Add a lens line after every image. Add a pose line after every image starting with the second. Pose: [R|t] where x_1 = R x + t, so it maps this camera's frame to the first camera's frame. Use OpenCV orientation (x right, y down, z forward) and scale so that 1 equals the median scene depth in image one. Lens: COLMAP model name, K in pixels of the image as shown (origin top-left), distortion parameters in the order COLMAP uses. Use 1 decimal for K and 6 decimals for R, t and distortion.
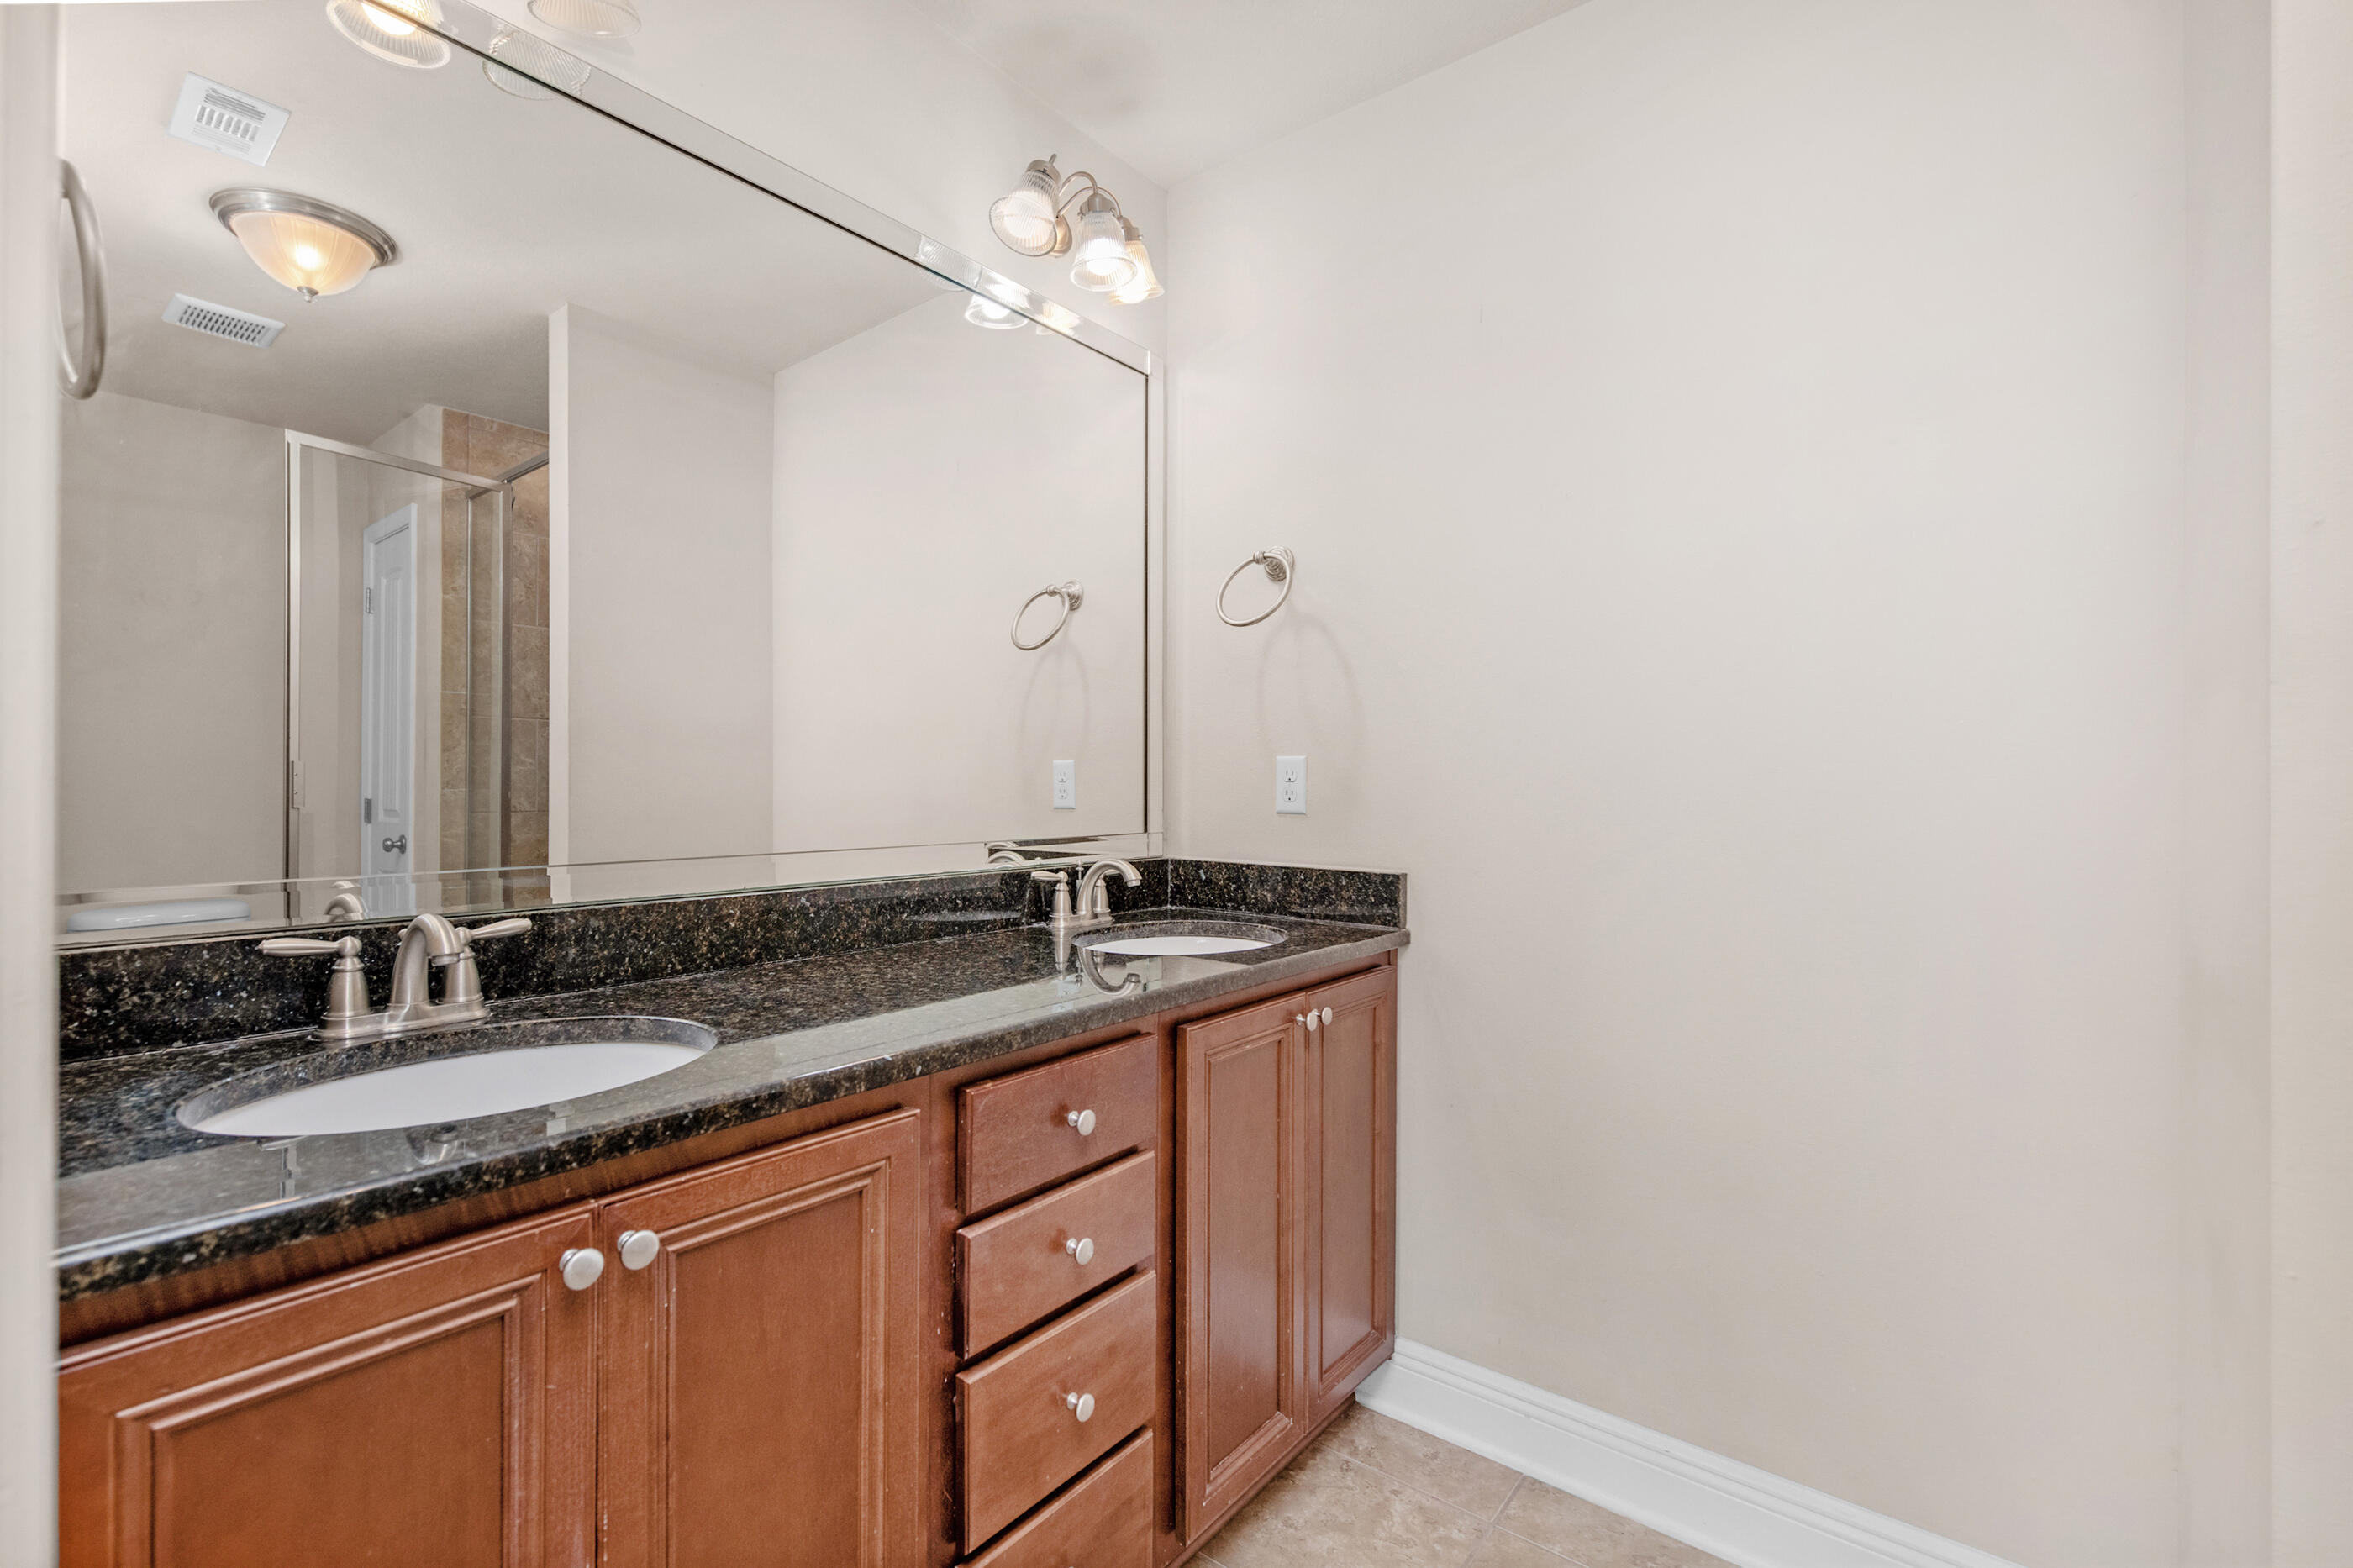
lens RADIAL K [[977.8, 0, 1163.3], [0, 977.8, 780.7], [0, 0, 1]] dist [-0.000108, -0.000317]
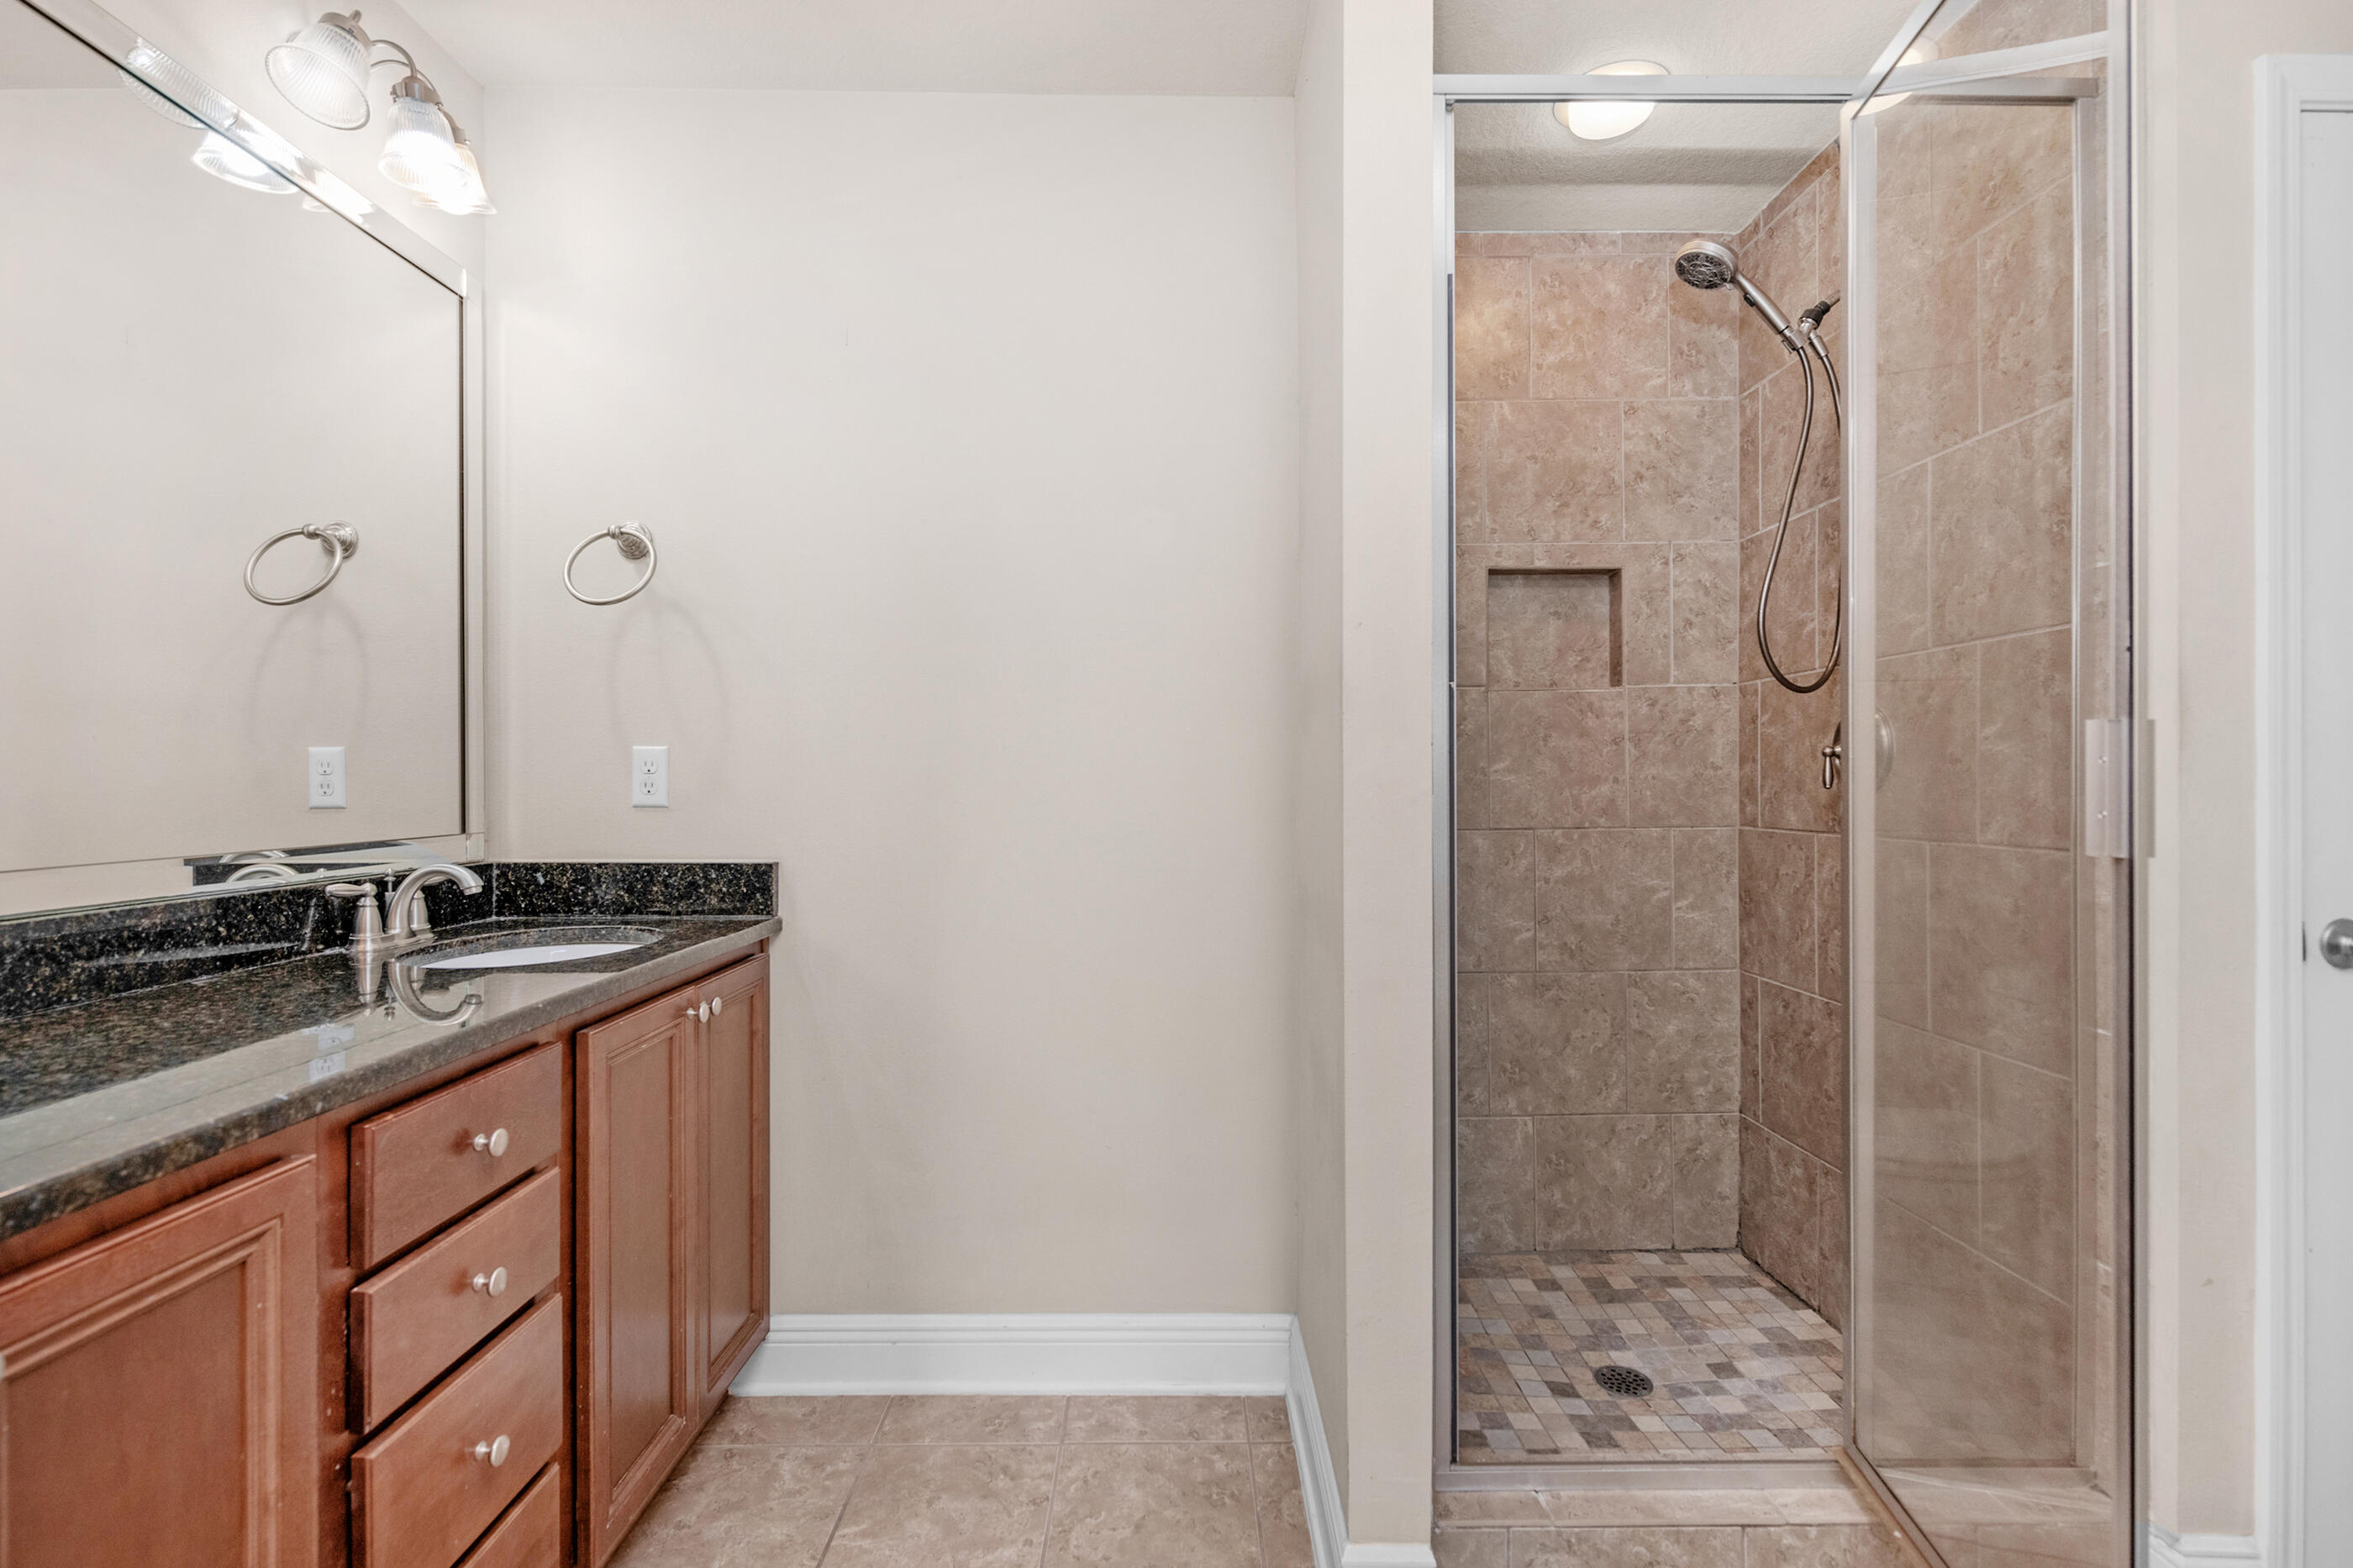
lens RADIAL K [[1121.9, 0, 1182.4], [0, 1121.9, 783.4], [0, 0, 1]] dist [0.005663, -0.000744]
pose [[0.743631, -0.008246, 0.668540, -0.245655], [0.002653, 0.999952, 0.009383, 0.002019], [-0.668585, -0.005204, 0.743617, -0.176119]]
